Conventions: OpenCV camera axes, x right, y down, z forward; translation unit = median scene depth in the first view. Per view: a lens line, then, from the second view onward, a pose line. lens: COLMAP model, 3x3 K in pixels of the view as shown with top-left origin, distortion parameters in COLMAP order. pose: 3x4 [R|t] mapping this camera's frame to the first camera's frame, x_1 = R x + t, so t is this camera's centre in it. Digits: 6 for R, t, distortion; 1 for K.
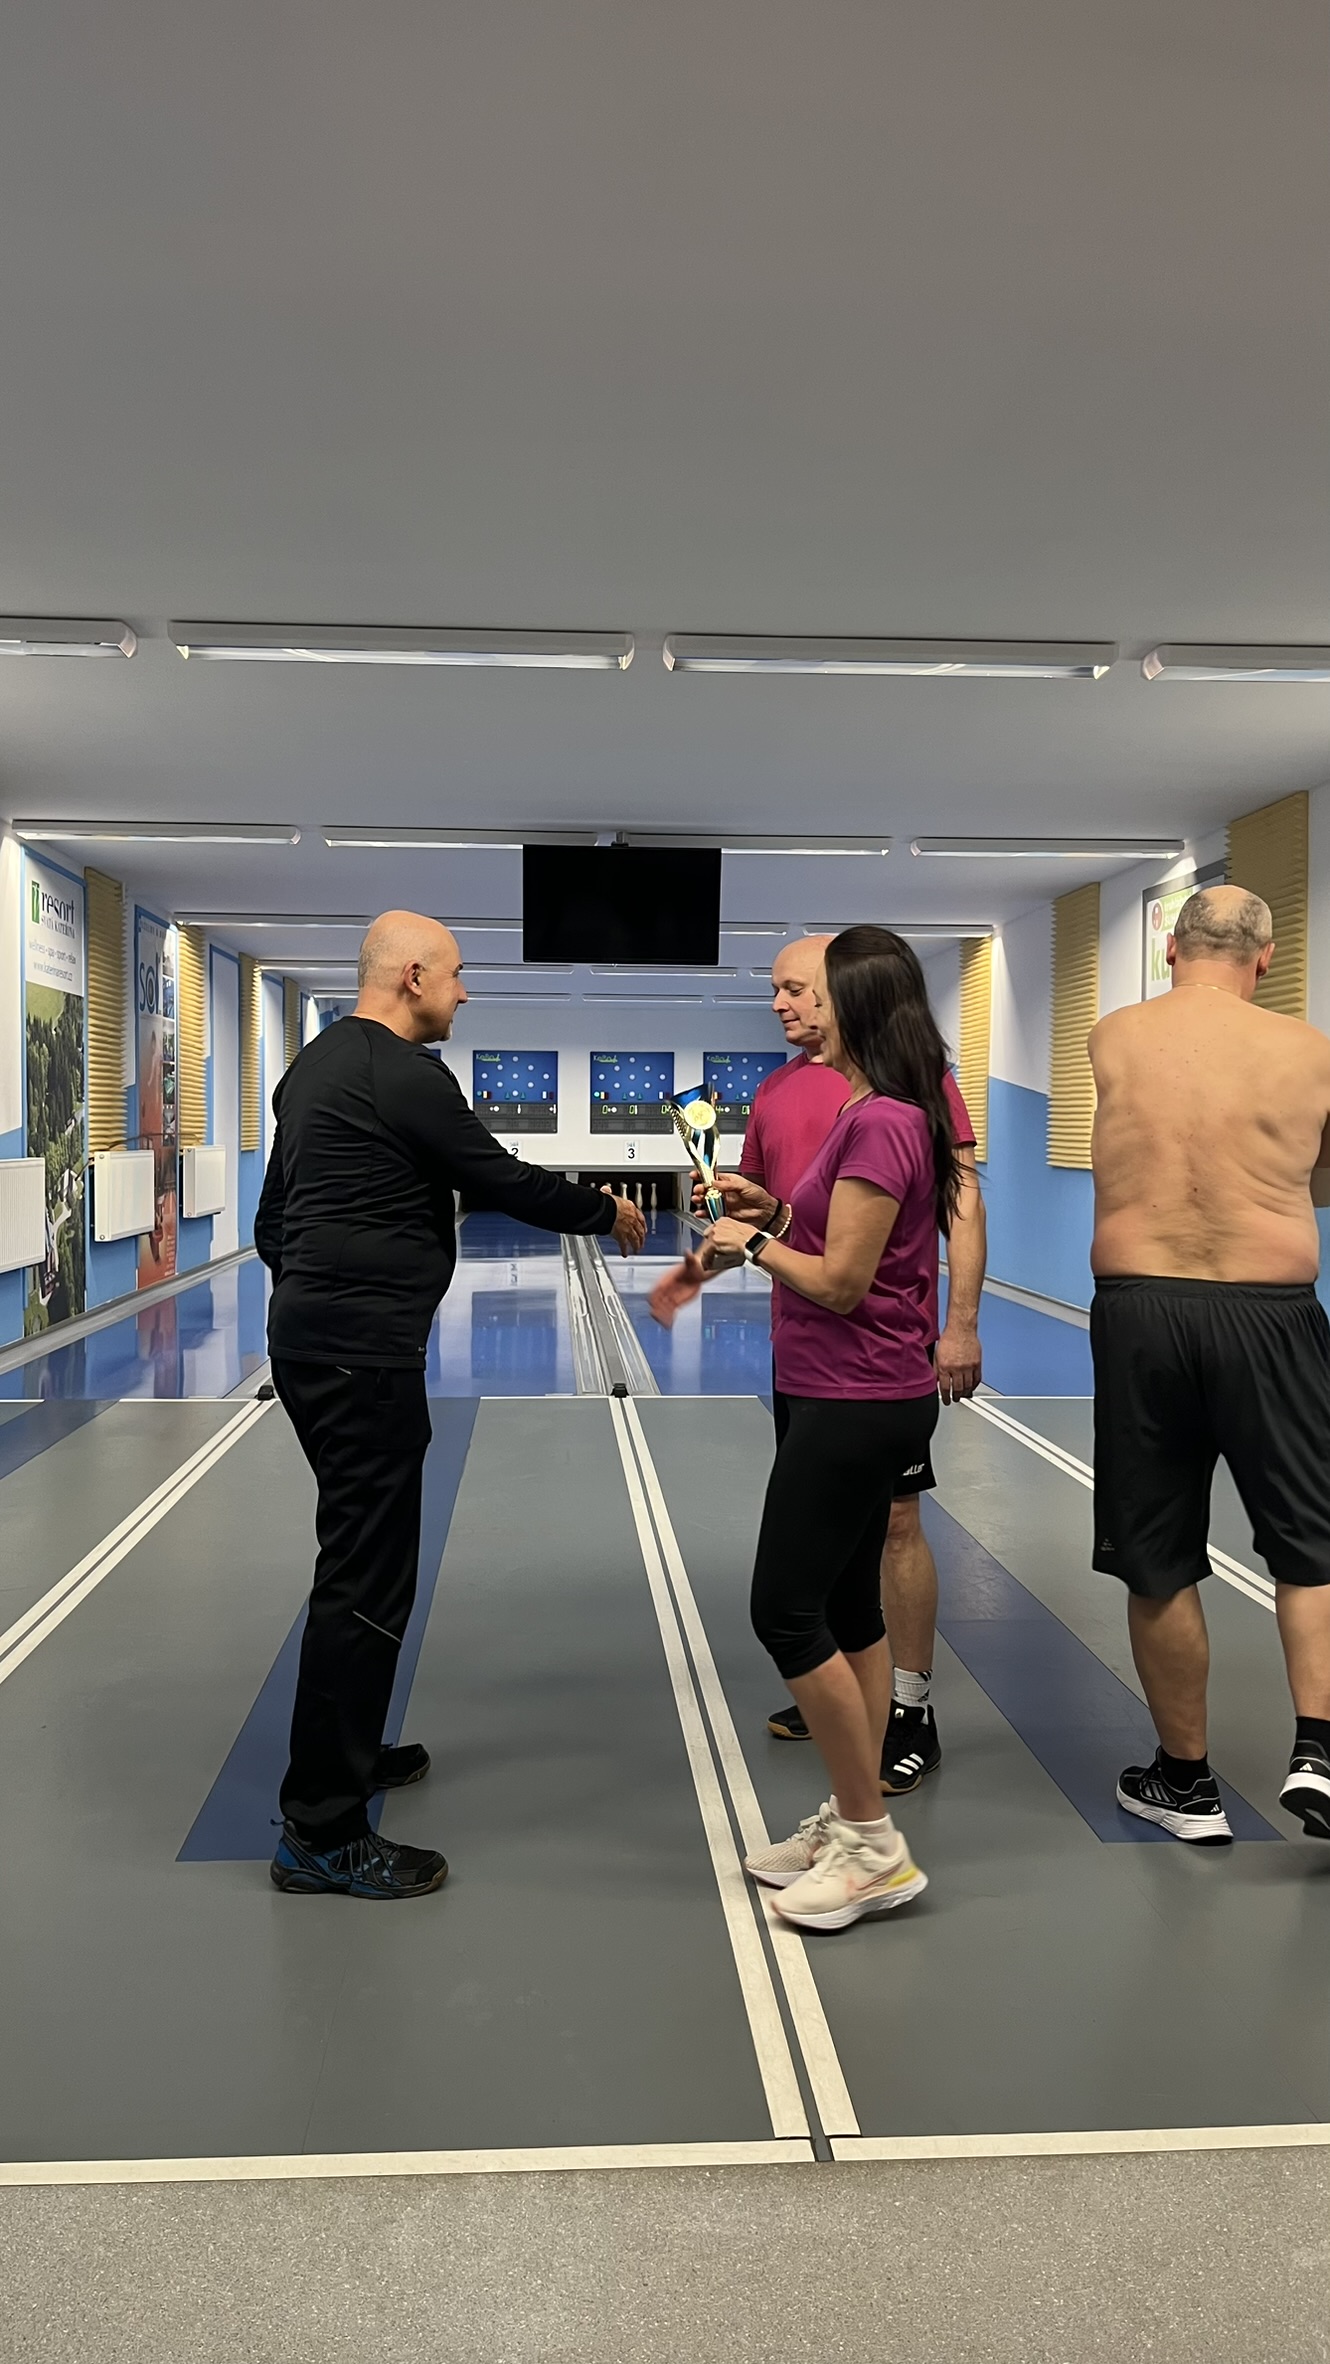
lens RADIAL K [[1774.1, 0, 661.6], [0, 1774.1, 1187.3], [0, 0, 1]] dist [0.076508, -0.087845]
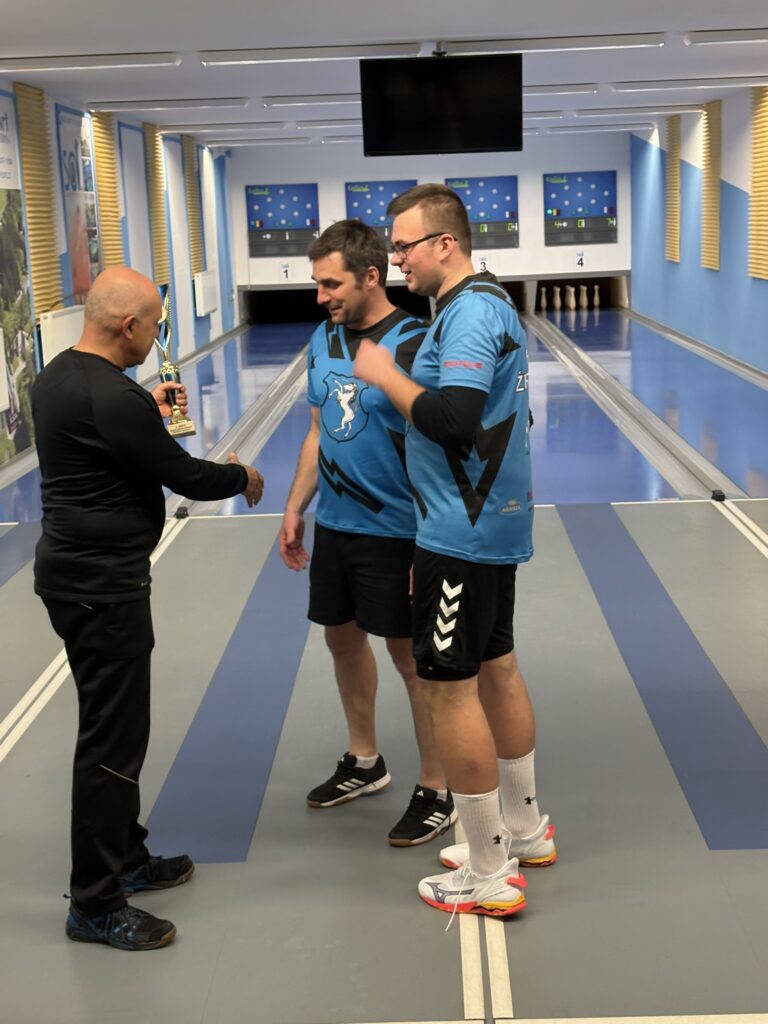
lens RADIAL K [[1550.0, 0, 400.0], [0, 1550.0, 502.6], [0, 0, 1]] dist [0.096006, 0.000000]
pose [[0.995779, -0.028351, -0.087290, 0.033696], [0.041051, 0.988235, 0.147329, -0.045790], [0.082086, -0.150291, 0.985228, -0.100451]]
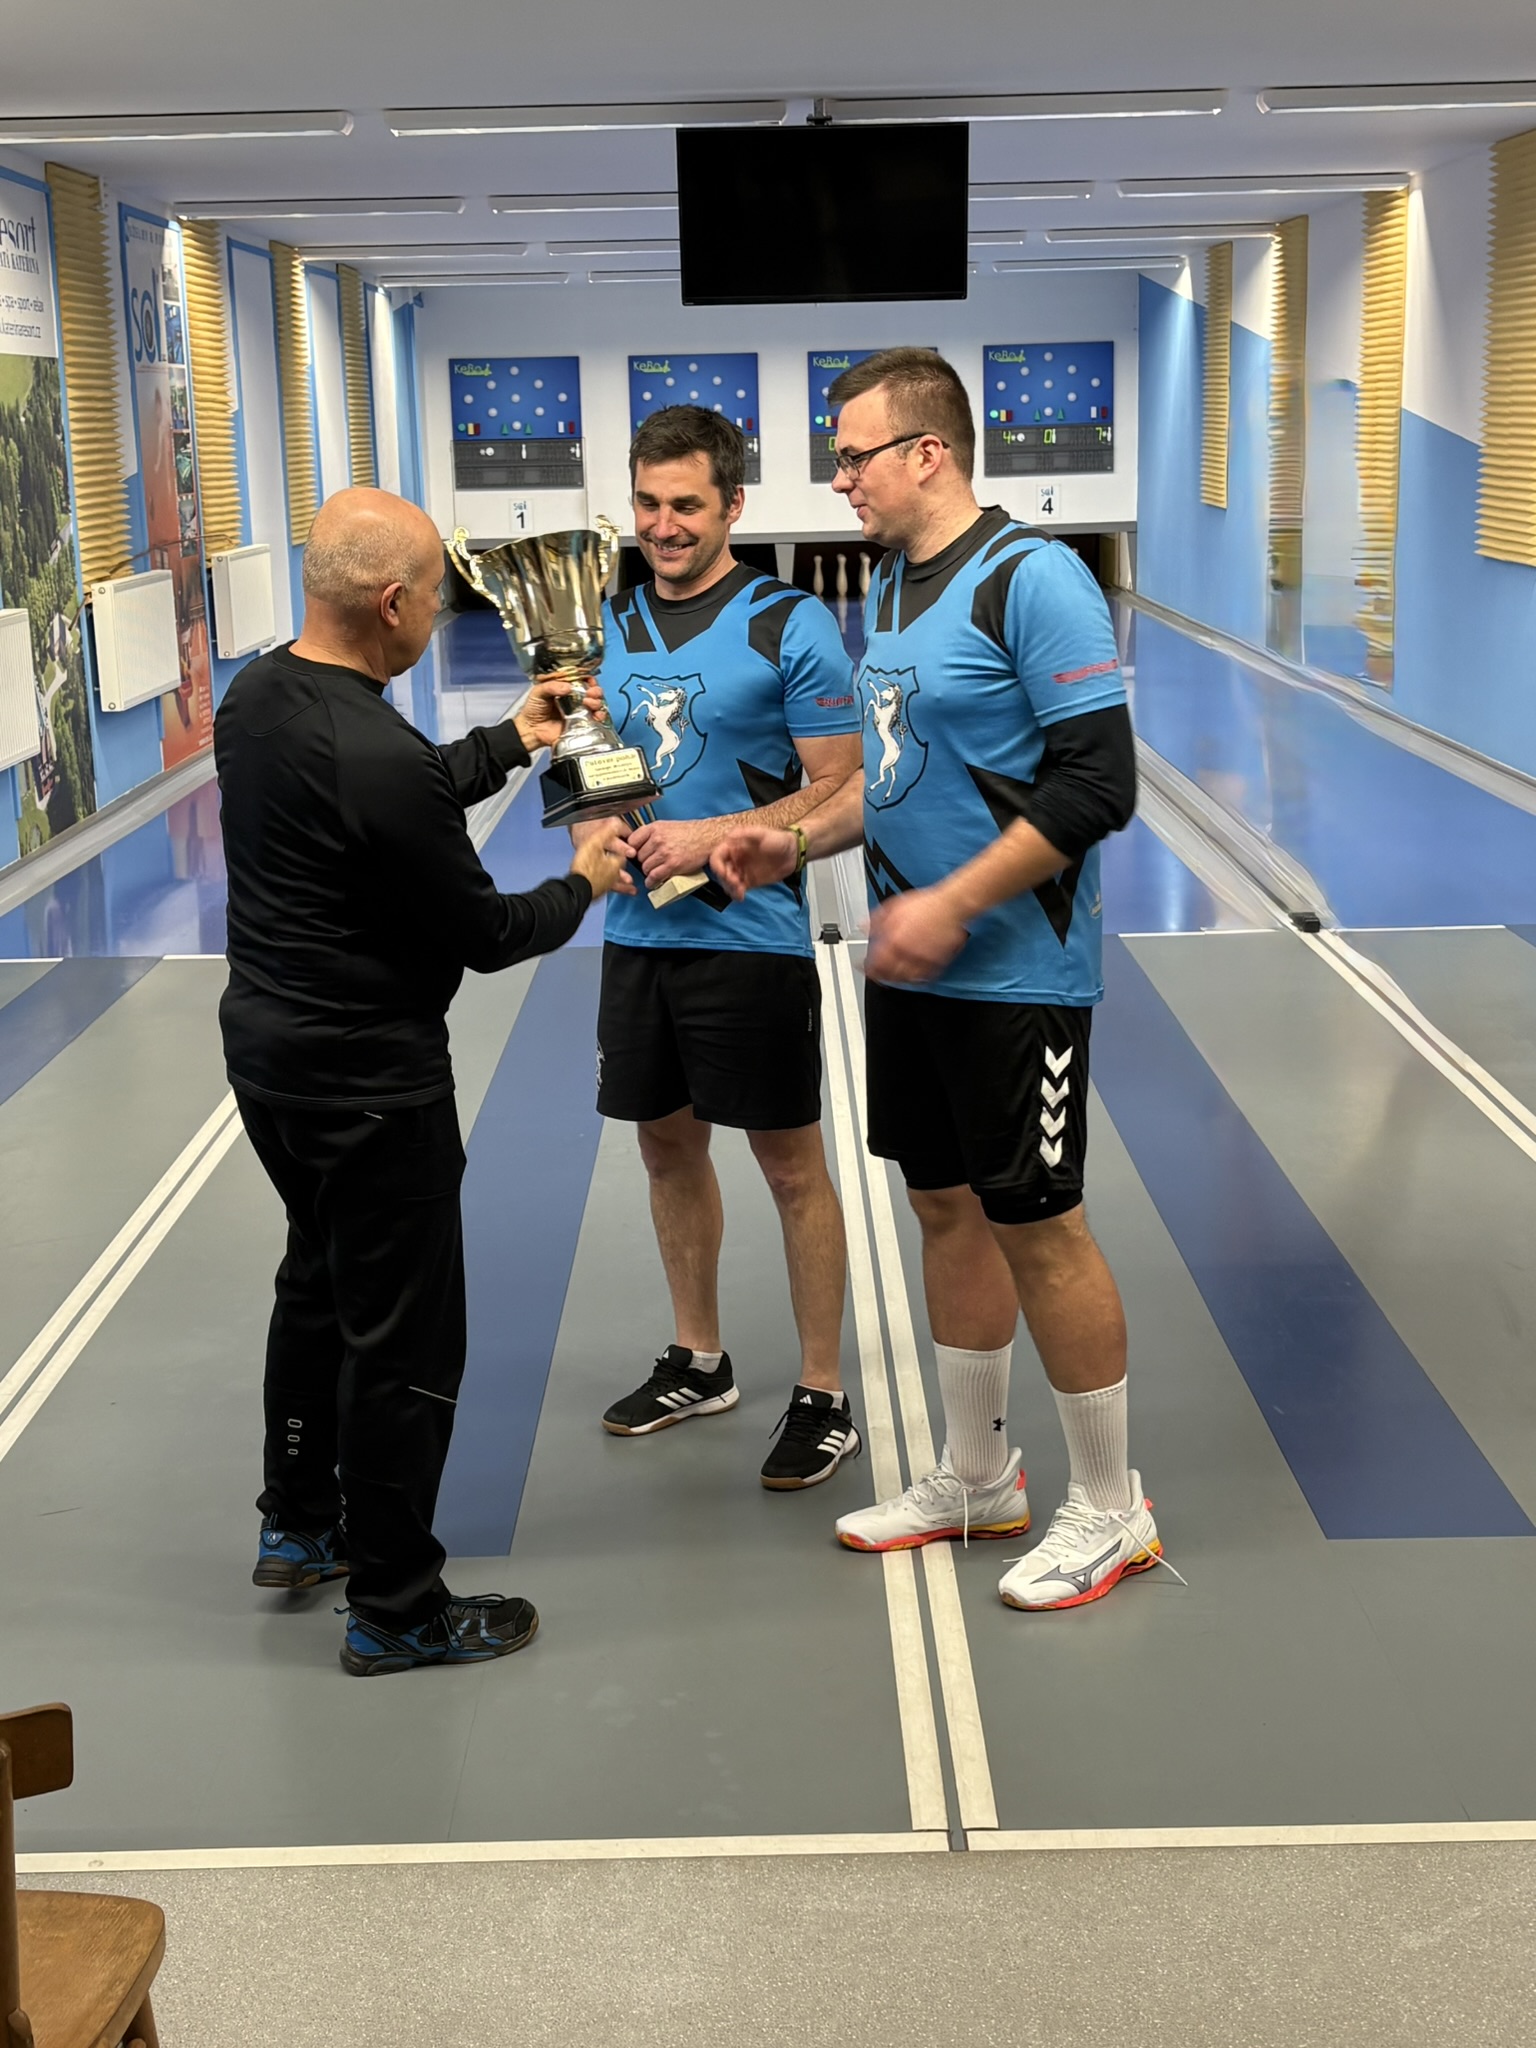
lens RADIAL K [[2752.0, 0, 763.9], [0, 2752.0, 1033.6], [0, 0, 1]] dist [0.083715, 0.000000]
pose [[0.997568, -0.016105, -0.067815, 0.020953], [0.028351, 0.982572, 0.183707, -0.044537], [0.063674, -0.185182, 0.980639, -0.100286]]
